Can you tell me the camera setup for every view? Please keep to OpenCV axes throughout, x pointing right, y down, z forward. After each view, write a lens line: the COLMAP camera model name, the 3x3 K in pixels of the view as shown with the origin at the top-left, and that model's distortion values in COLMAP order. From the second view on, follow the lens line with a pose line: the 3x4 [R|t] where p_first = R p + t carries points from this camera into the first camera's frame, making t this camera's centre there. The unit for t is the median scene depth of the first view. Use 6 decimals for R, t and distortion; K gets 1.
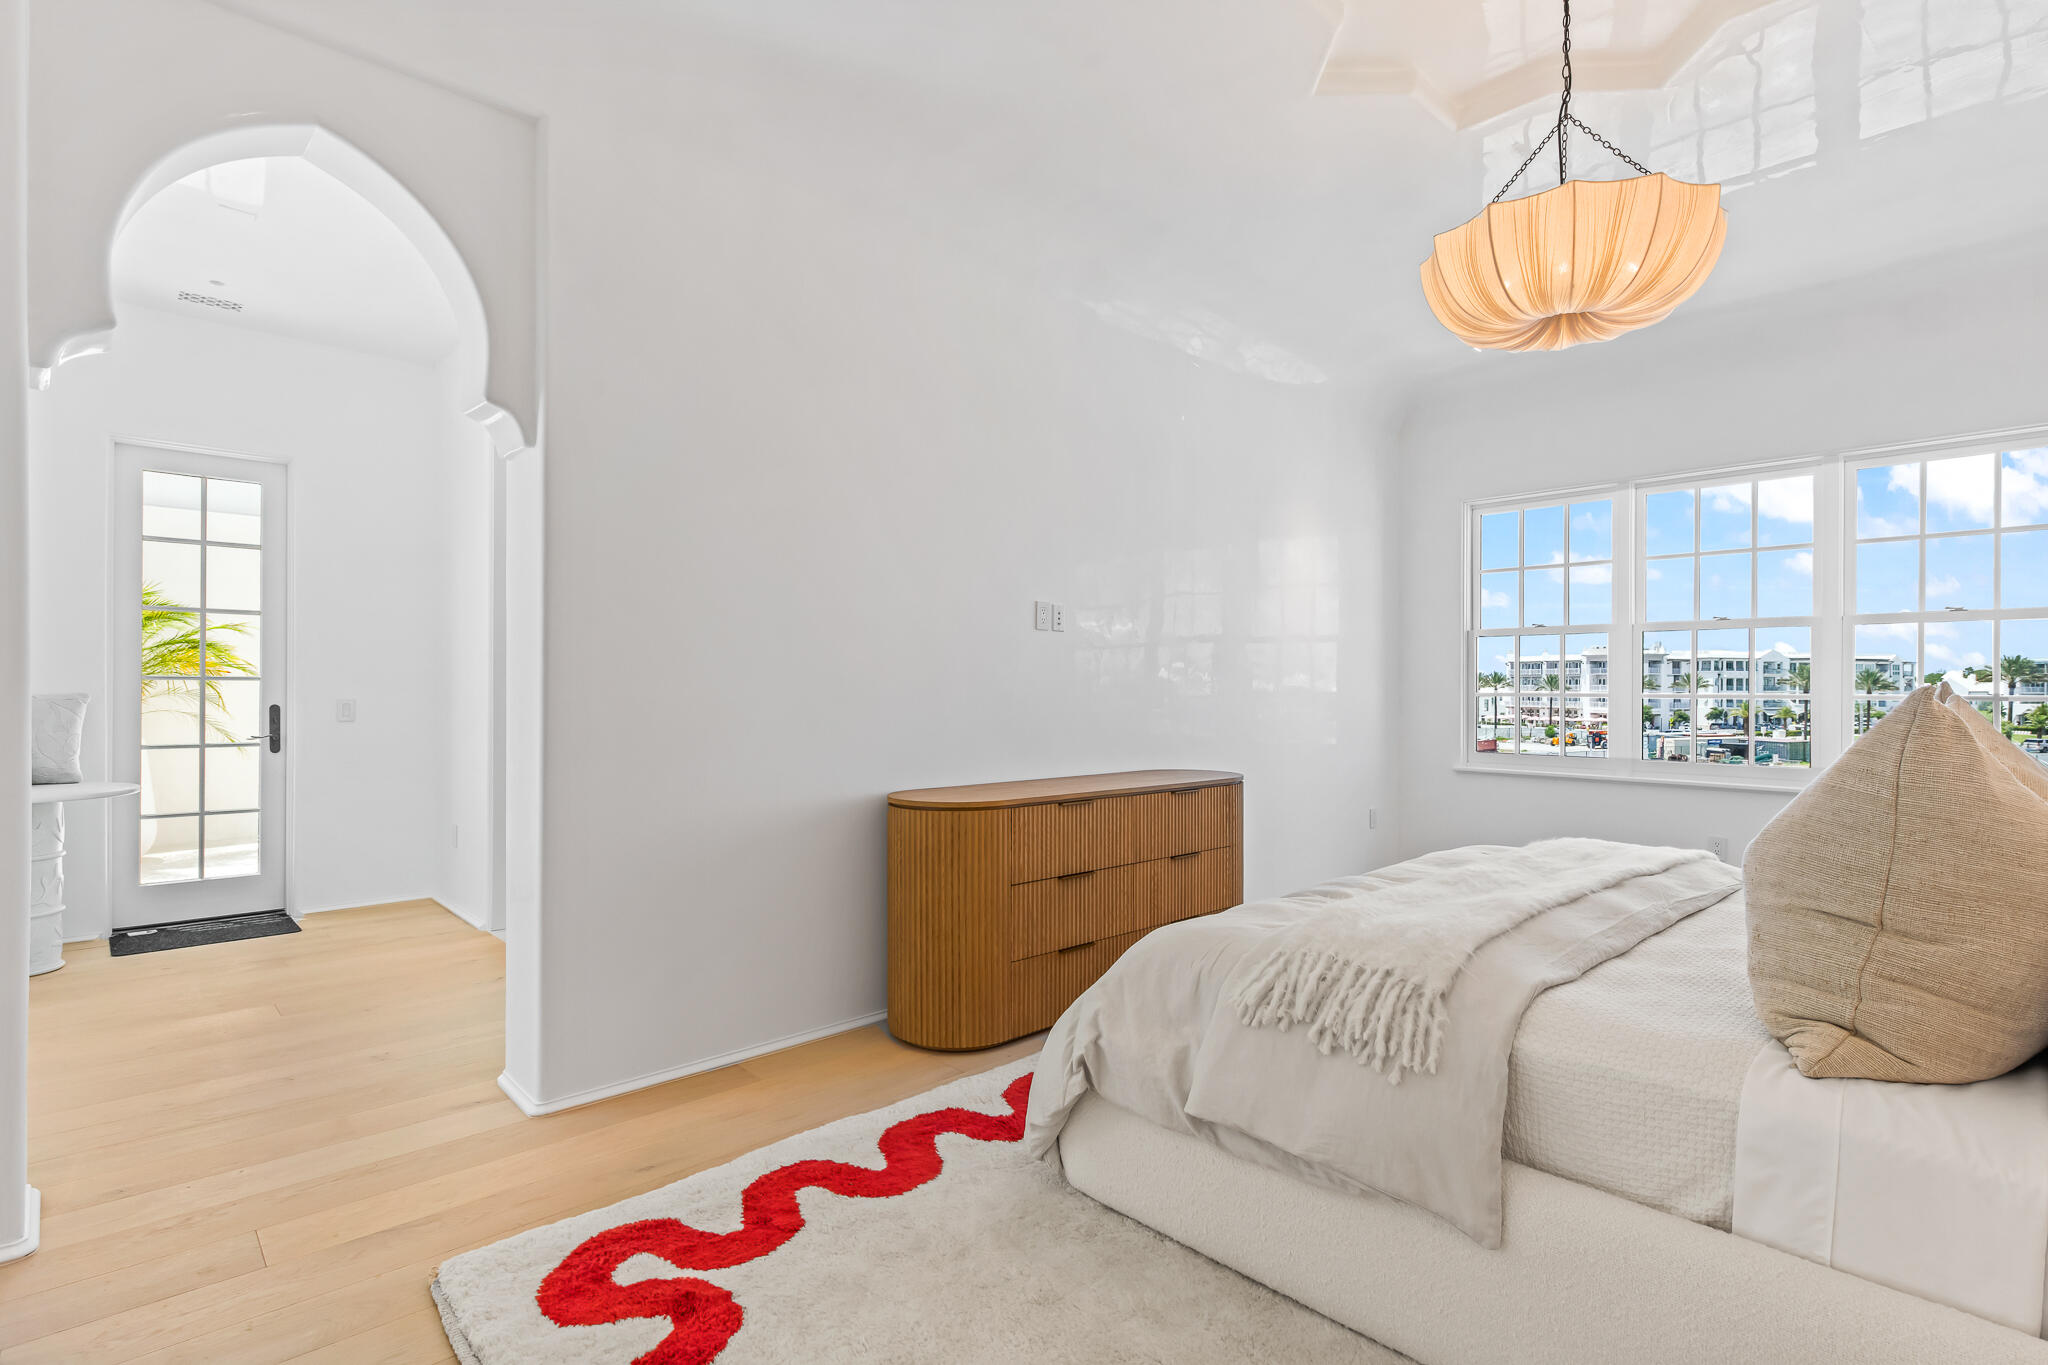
lens RADIAL K [[1005.6, 0, 1025.1], [0, 1005.6, 686.7], [0, 0, 1]] dist [0.017834, 0.000455]
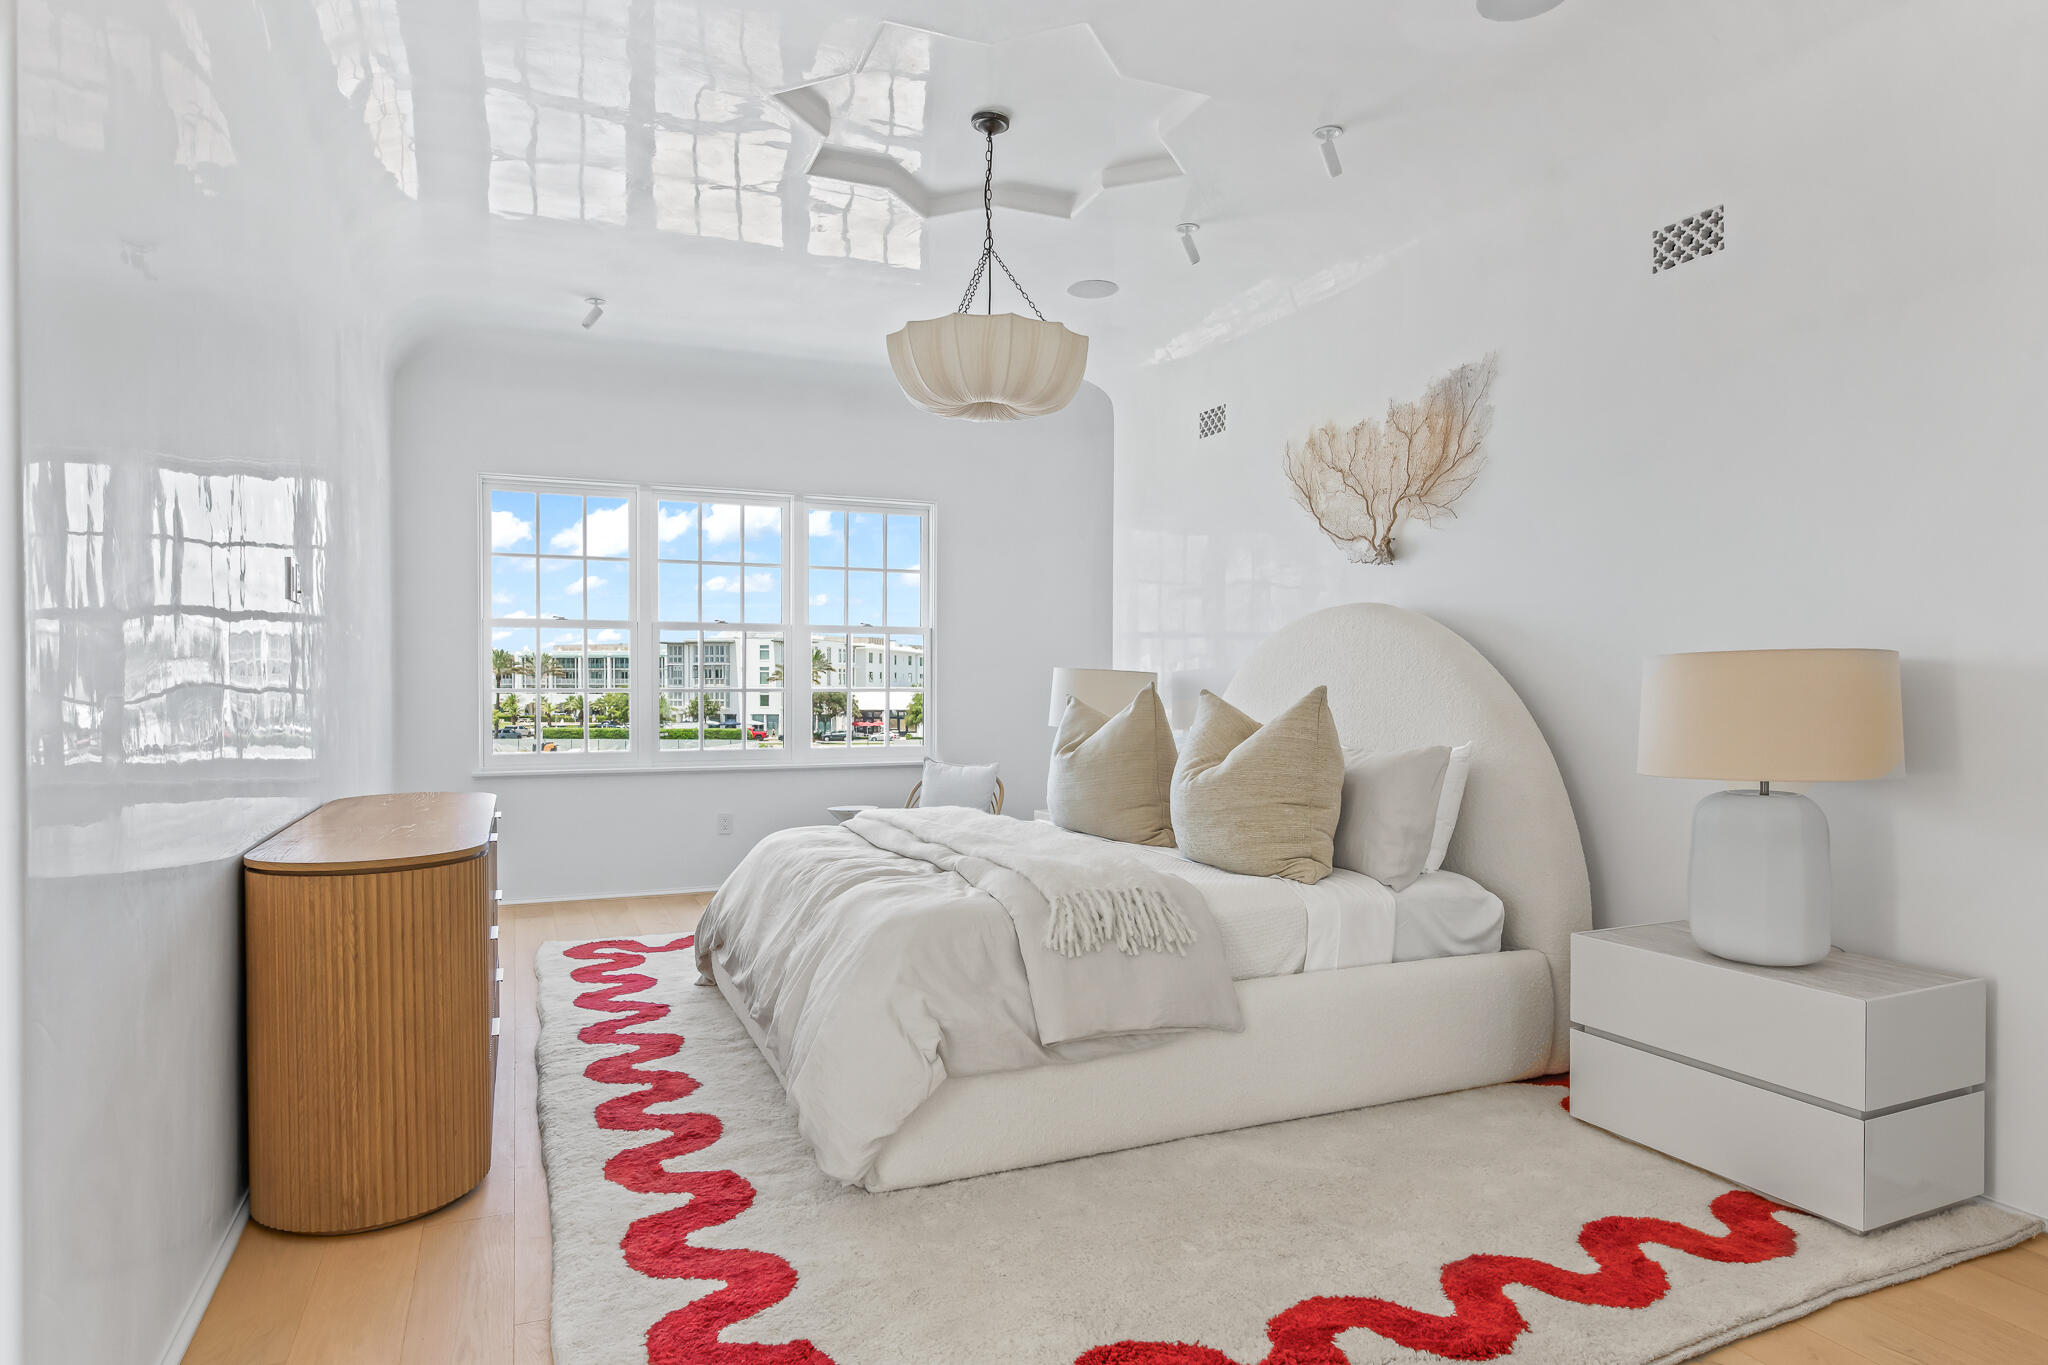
lens RADIAL K [[1178.8, 0, 1030.0], [0, 1178.8, 681.0], [0, 0, 1]] dist [-0.003065, -0.000149]
pose [[0.346402, -0.001382, 0.938085, -0.477302], [0.000160, 0.999999, 0.001414, -0.000708], [-0.938086, -0.000340, 0.346402, 0.228476]]
